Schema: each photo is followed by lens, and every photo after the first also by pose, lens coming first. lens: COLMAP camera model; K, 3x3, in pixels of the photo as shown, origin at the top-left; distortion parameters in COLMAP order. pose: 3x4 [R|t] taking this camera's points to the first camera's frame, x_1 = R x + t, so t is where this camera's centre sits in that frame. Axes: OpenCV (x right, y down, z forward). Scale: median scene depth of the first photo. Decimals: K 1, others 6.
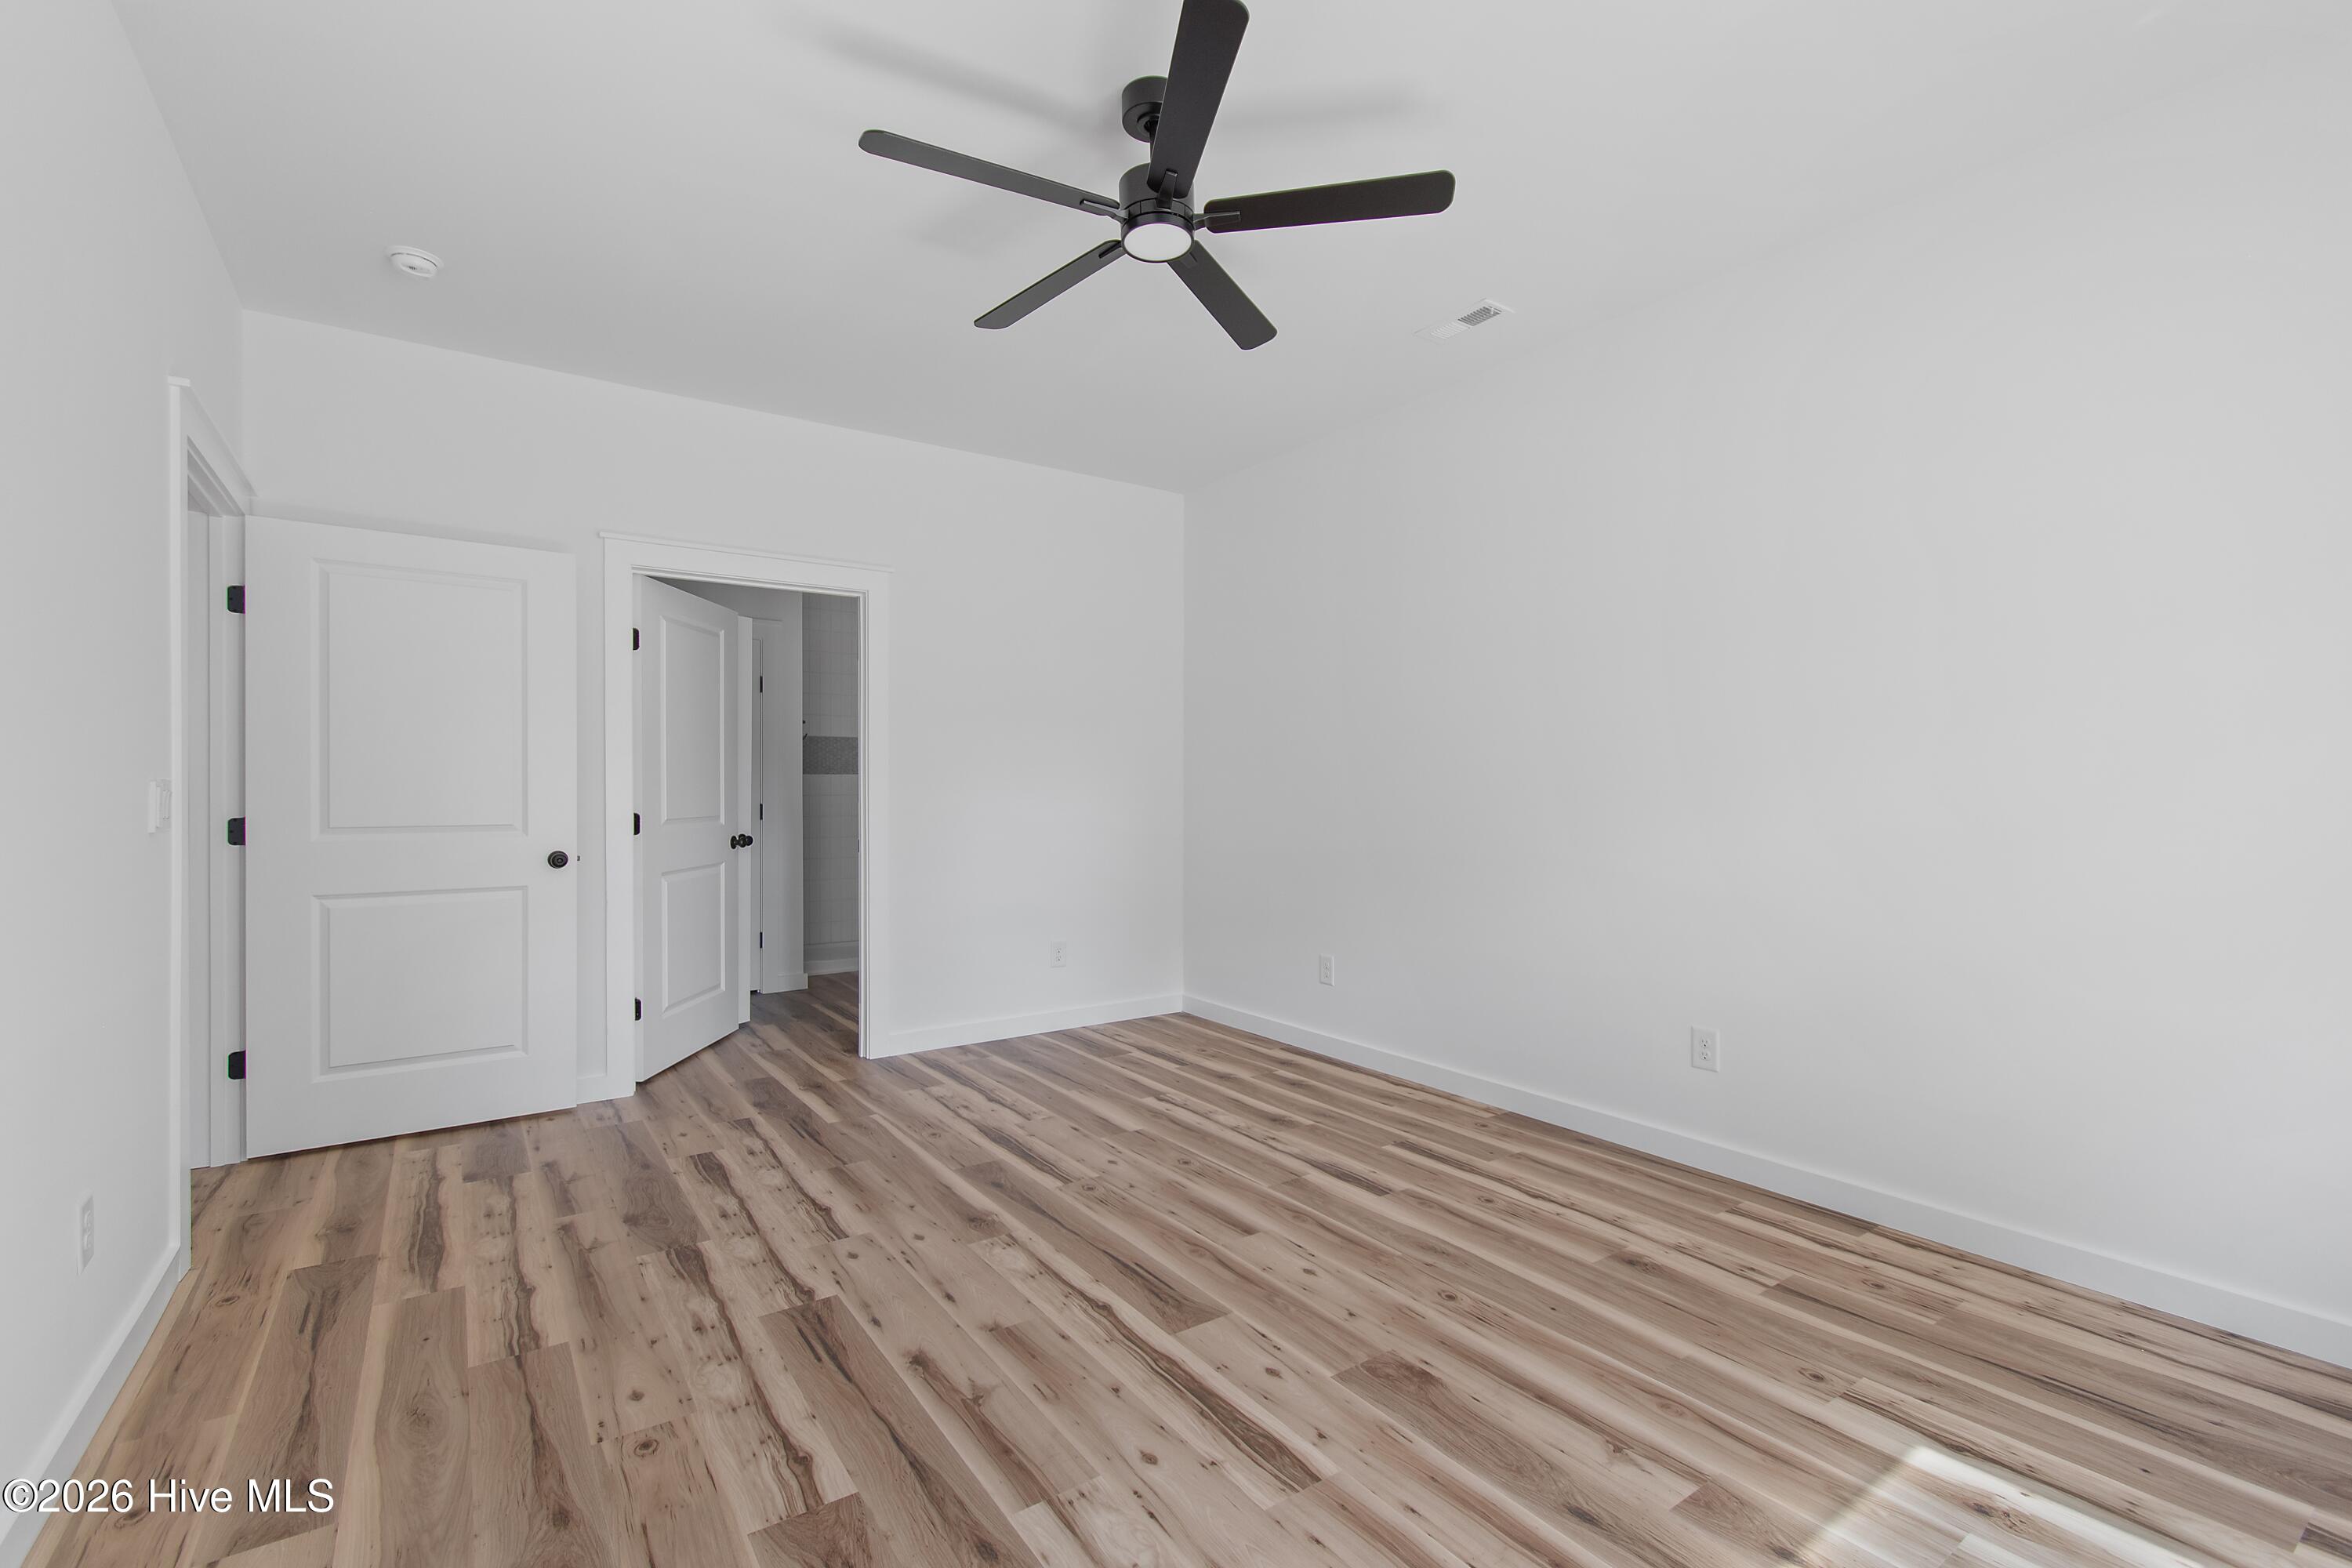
lens RADIAL K [[1036.9, 0, 1176.9], [0, 1036.9, 784.6], [0, 0, 1]] dist [0.002529, -0.002134]
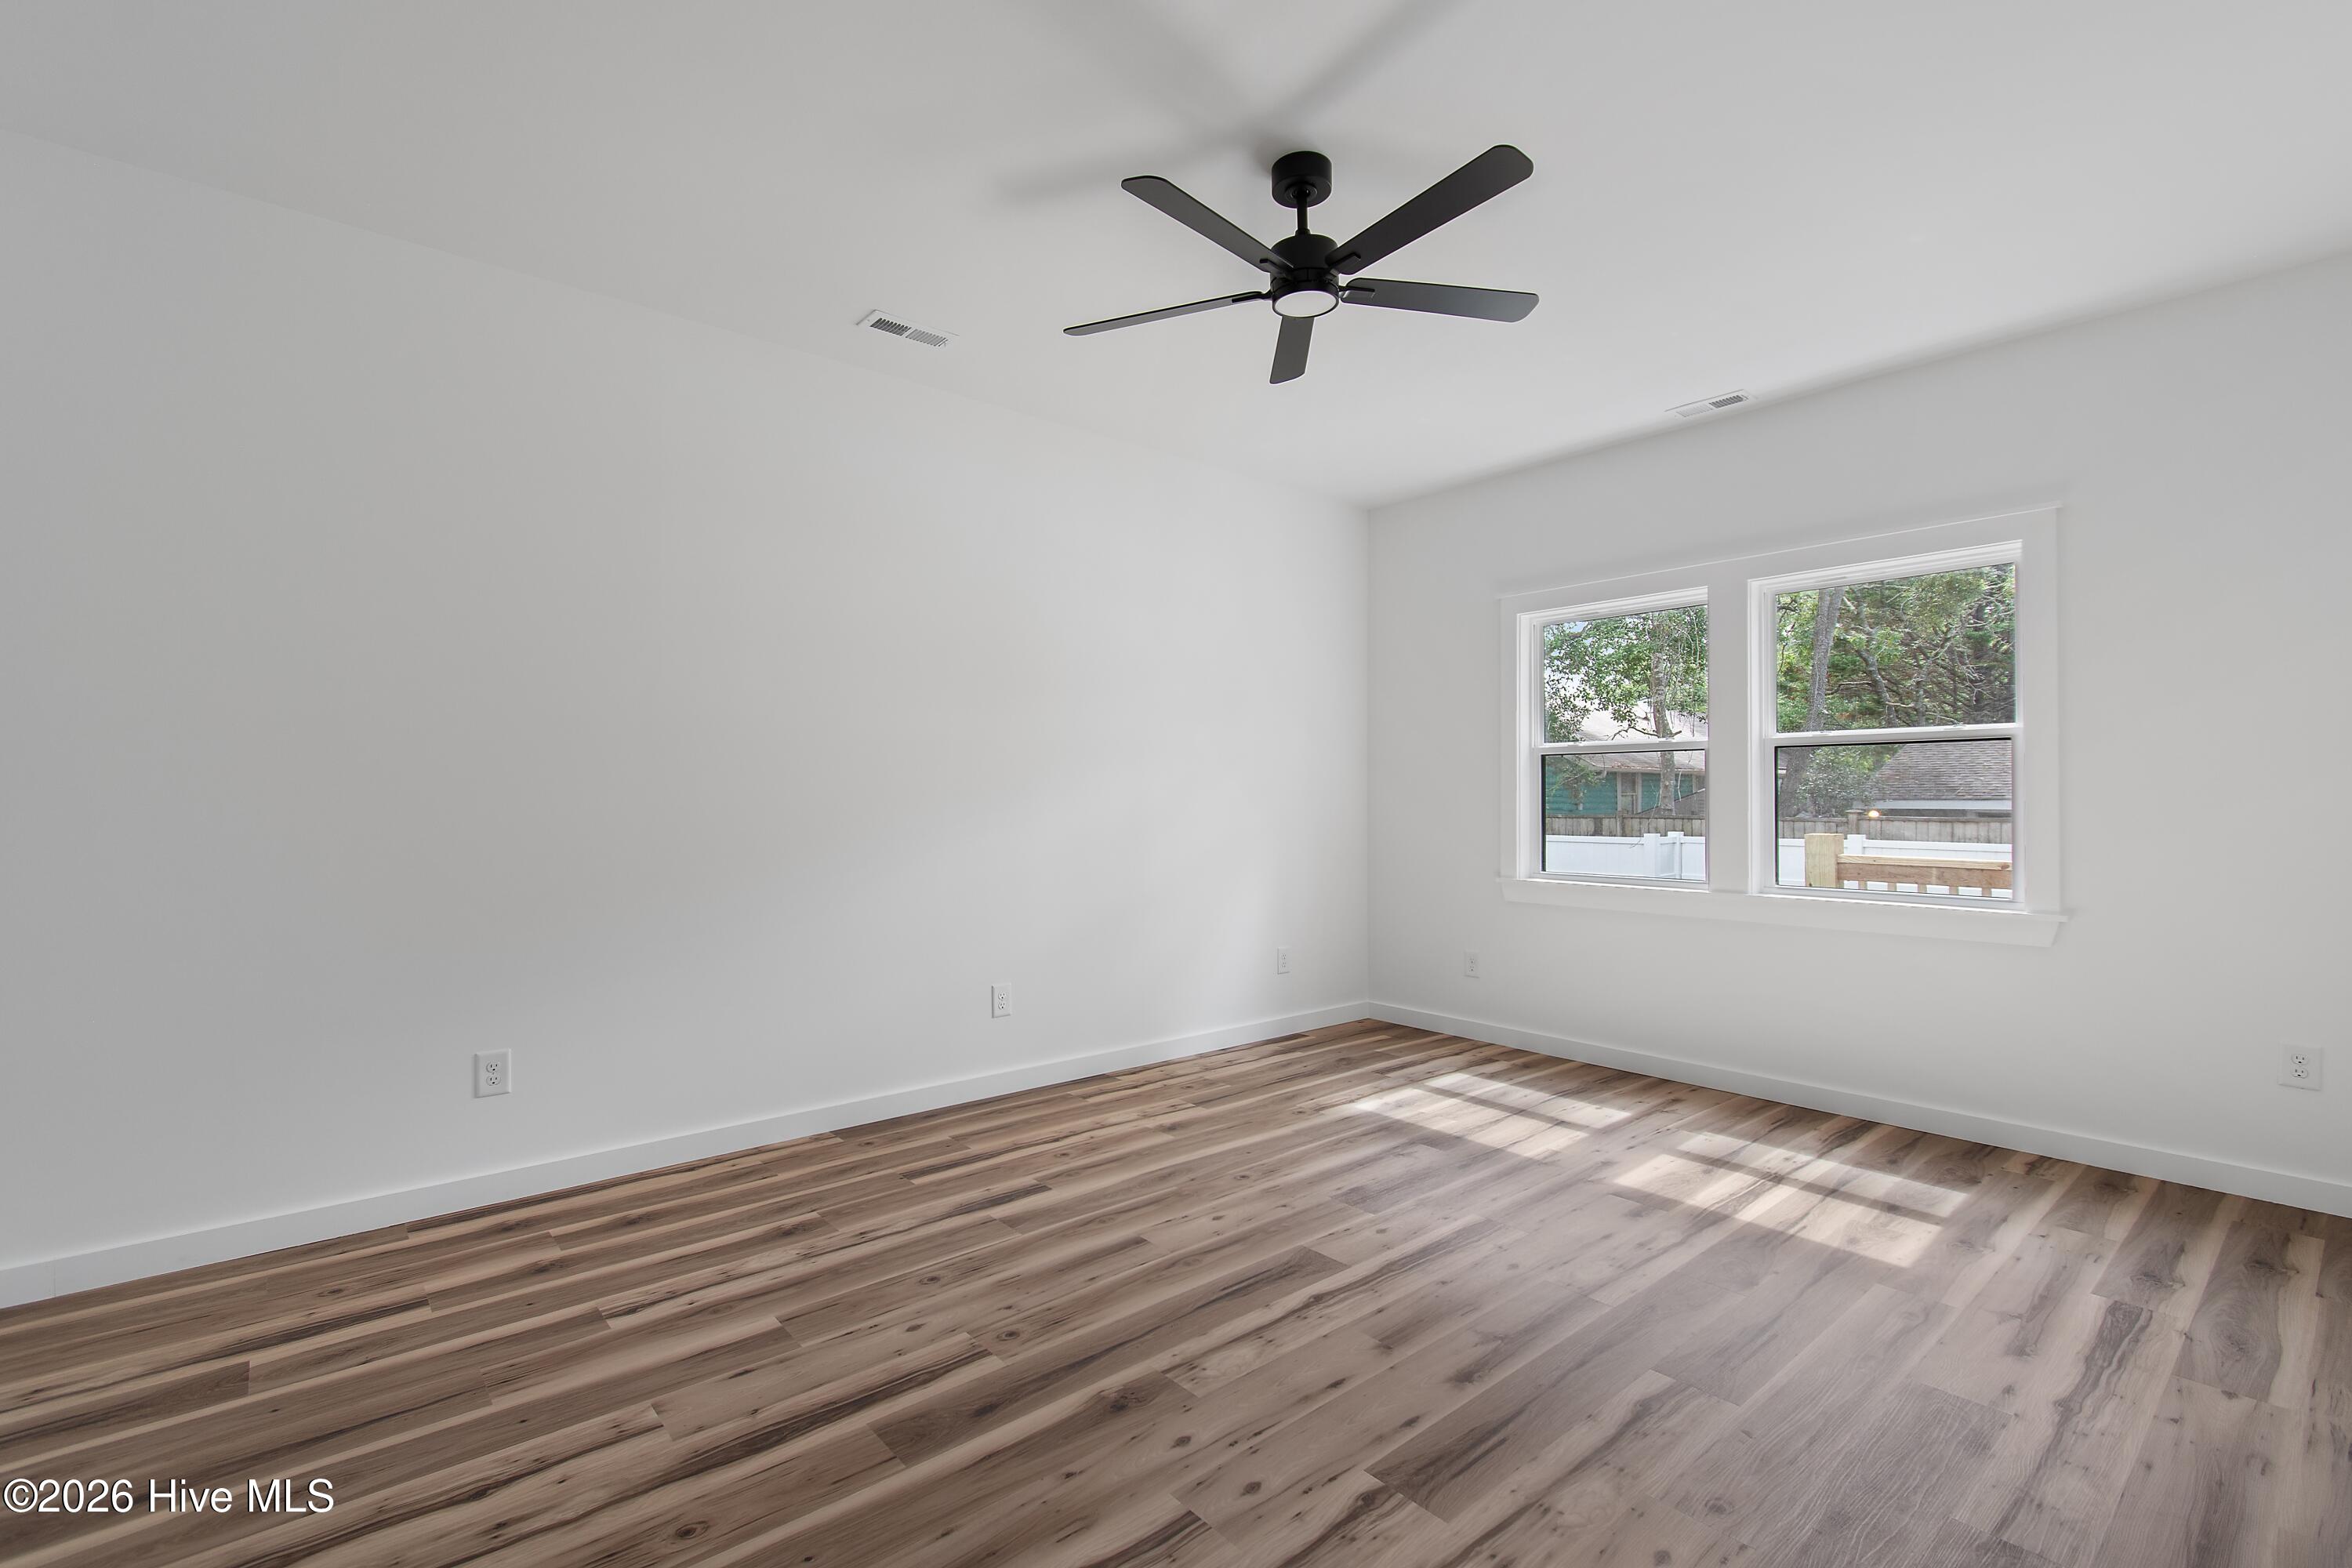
lens RADIAL K [[1036.9, 0, 1177.2], [0, 1036.9, 794.3], [0, 0, 1]] dist [0.002529, -0.002134]
pose [[-0.093984, 0.002148, 0.995571, -0.889537], [-0.005509, 0.999981, -0.002677, -0.001771], [-0.995558, -0.005736, -0.093970, 1.002043]]
